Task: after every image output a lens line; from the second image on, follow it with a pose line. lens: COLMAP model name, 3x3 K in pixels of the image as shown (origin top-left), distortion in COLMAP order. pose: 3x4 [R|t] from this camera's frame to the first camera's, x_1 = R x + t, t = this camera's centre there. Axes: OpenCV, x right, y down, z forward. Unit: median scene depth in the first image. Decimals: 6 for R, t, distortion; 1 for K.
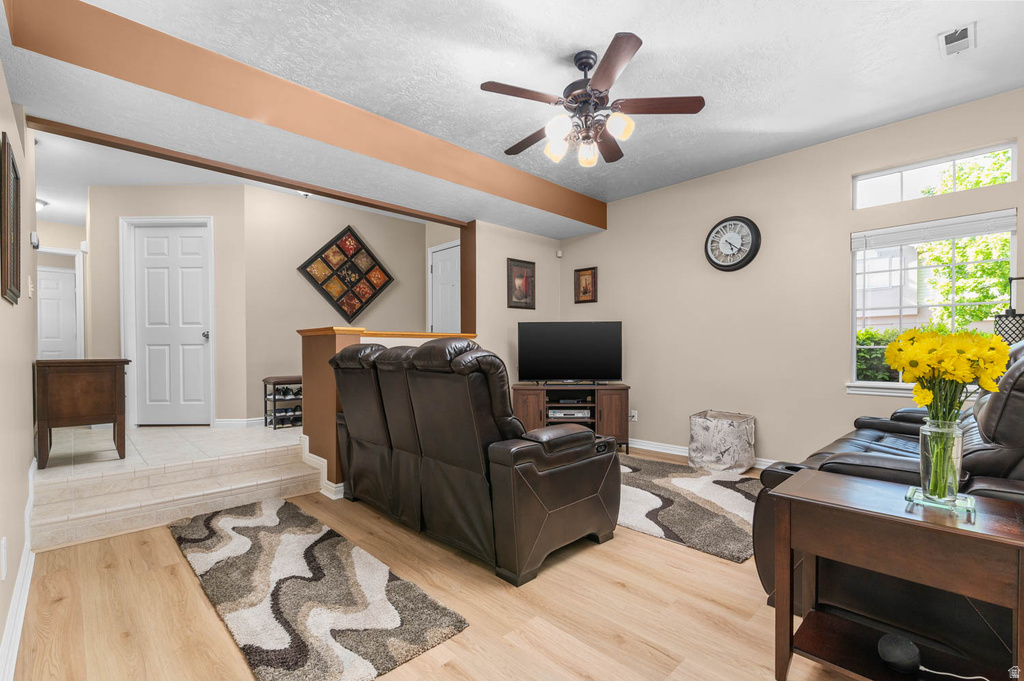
lens RADIAL K [[459.5, 0, 515.5], [0, 459.5, 356.1], [0, 0, 1]] dist [0.002746, -0.000206]
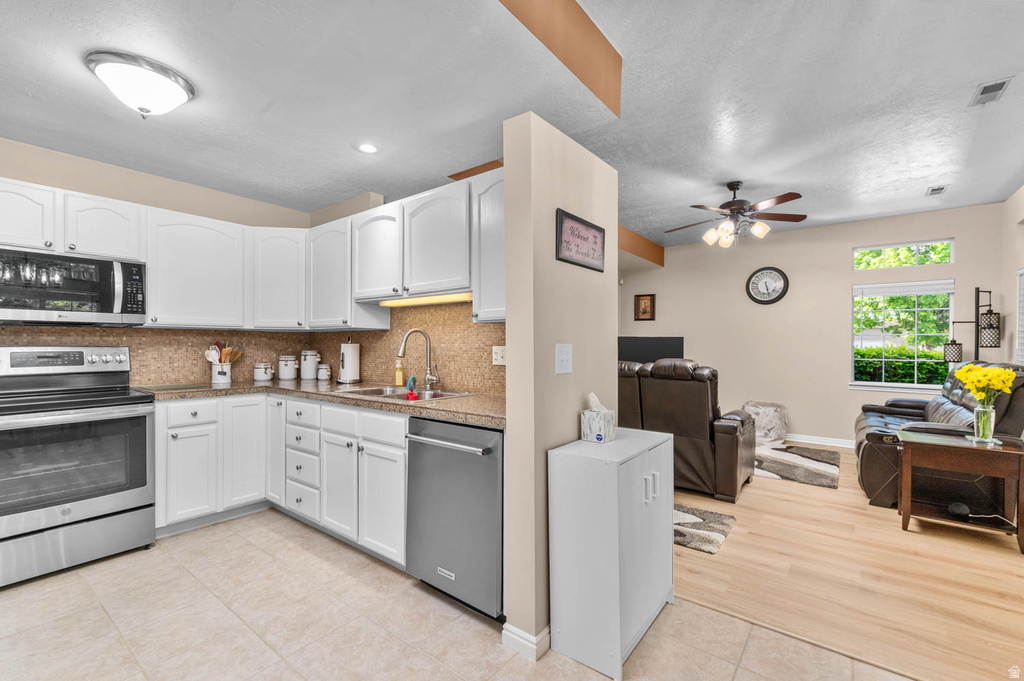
lens RADIAL K [[445.9, 0, 503.4], [0, 445.9, 346.4], [0, 0, 1]] dist [0.001132, -0.001335]
pose [[0.990895, 0.008878, 0.134346, -0.563398], [-0.007957, 0.999941, -0.007398, -0.038399], [-0.134403, 0.006261, 0.990907, -0.289384]]
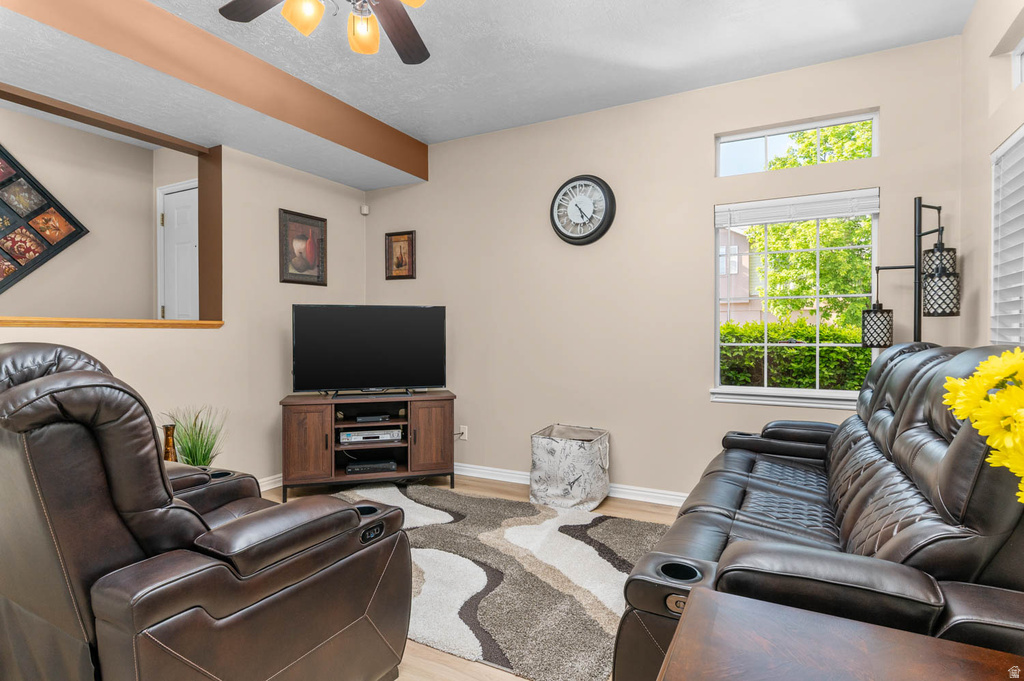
lens RADIAL K [[524.3, 0, 516.3], [0, 524.3, 339.6], [0, 0, 1]] dist [-0.004588, -0.002328]
pose [[0.951856, 0.000016, 0.306547, 0.096880], [0.000752, 0.999997, -0.002388, -0.023614], [-0.306546, 0.002504, 0.951853, 0.199748]]
